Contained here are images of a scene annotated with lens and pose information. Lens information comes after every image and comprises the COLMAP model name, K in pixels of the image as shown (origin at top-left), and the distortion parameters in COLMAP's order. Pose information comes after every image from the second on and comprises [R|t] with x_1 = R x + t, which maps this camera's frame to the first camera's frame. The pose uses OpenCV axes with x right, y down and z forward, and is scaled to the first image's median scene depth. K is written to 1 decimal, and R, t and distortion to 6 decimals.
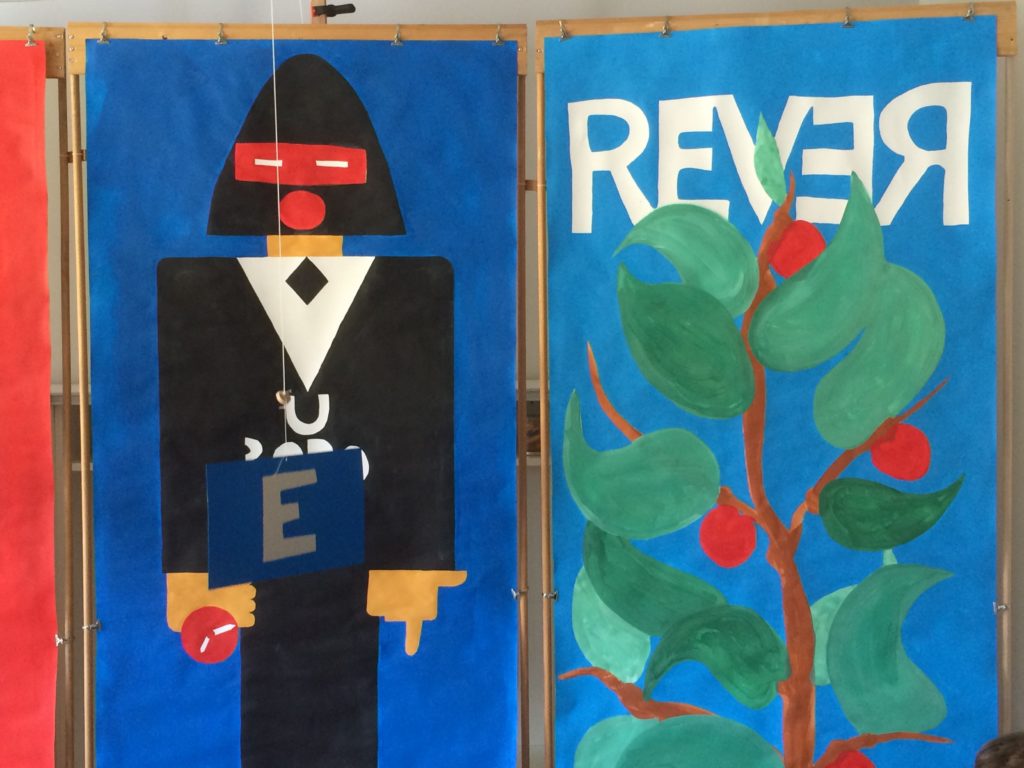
lens RADIAL K [[1368.2, 0, 514.9], [0, 1368.2, 385.0], [0, 0, 1]] dist [0.057198, 0.000000]
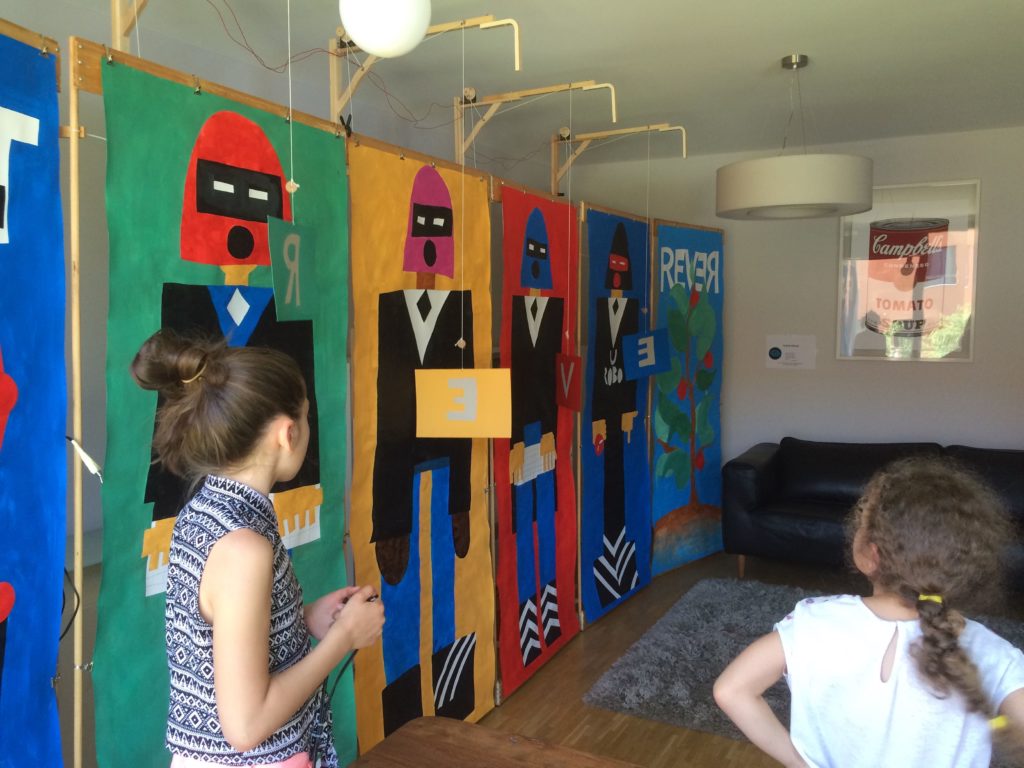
lens RADIAL K [[871.3, 0, 506.4], [0, 871.3, 379.5], [0, 0, 1]] dist [0.071647, -0.087406]
pose [[0.514838, -0.060063, 0.855181, -1.726431], [0.034928, 0.998184, 0.049079, -0.025944], [-0.856576, 0.004602, 0.516001, 0.312524]]
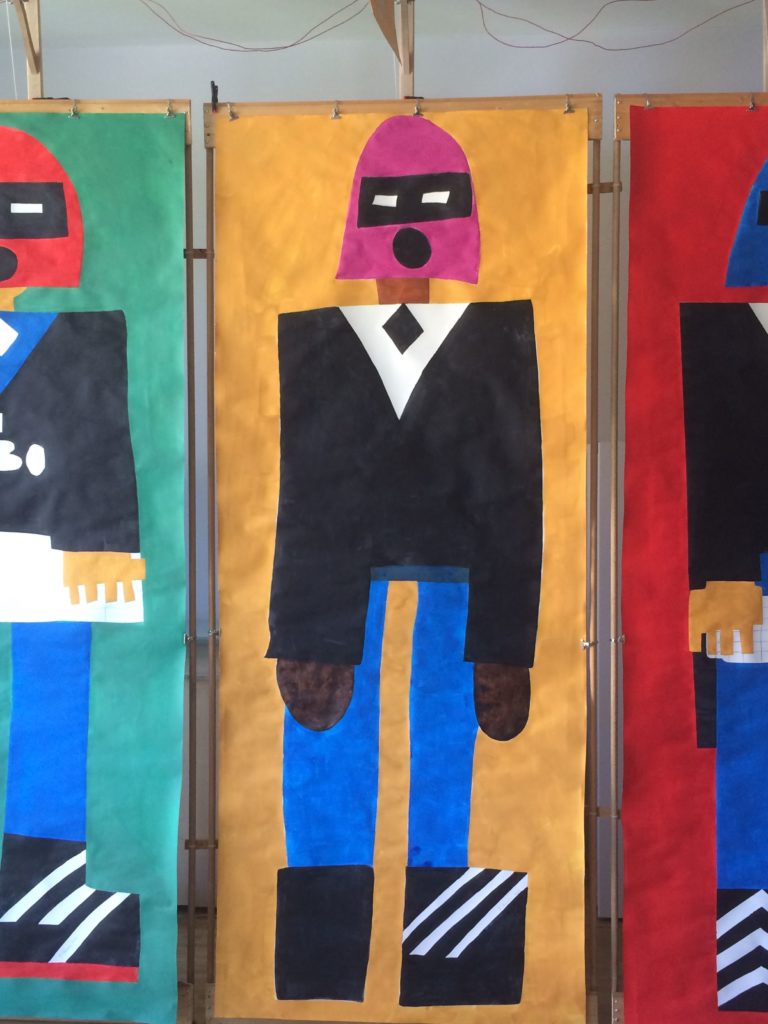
lens RADIAL K [[1215.2, 0, 390.0], [0, 1215.2, 509.7], [0, 0, 1]] dist [0.052335, 0.000000]
pose [[0.992149, 0.005816, -0.124922, -0.711323], [-0.006885, 0.999943, -0.008128, 0.091271], [0.124868, 0.008924, 0.992133, -0.040331]]
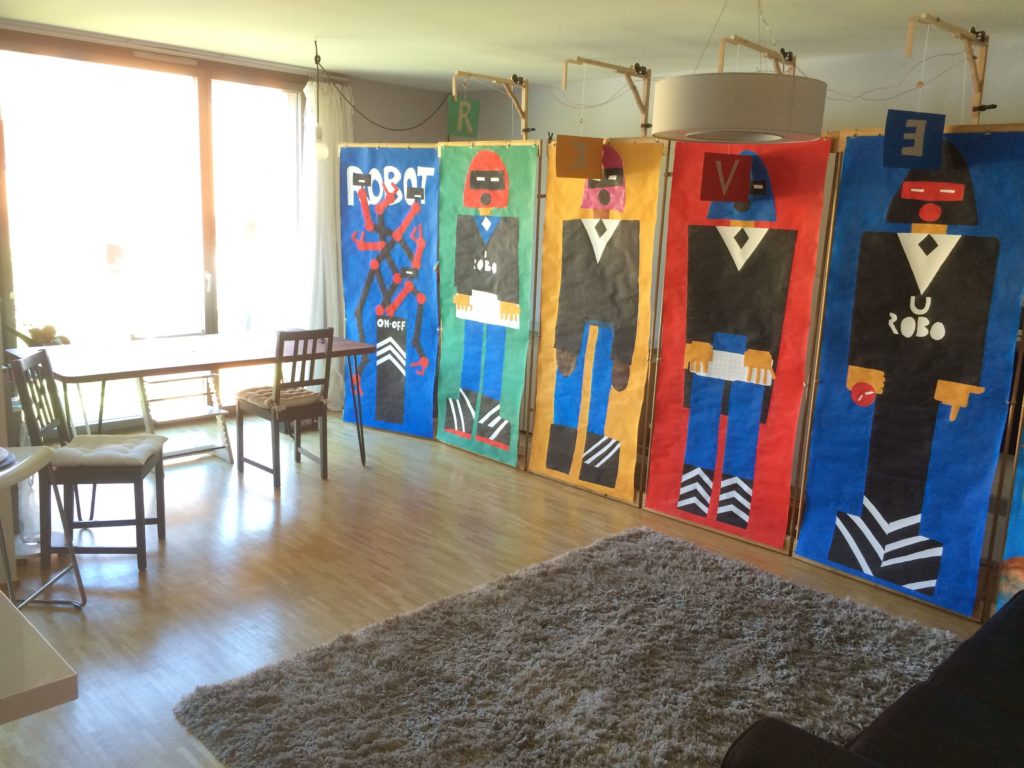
lens RADIAL K [[871.3, 0, 511.0], [0, 871.3, 381.4], [0, 0, 1]] dist [0.071647, -0.087406]
pose [[0.672207, 0.177047, -0.718883, 0.458895], [-0.077137, 0.982450, 0.169830, -0.049810], [0.736334, -0.058708, 0.674066, -0.465341]]
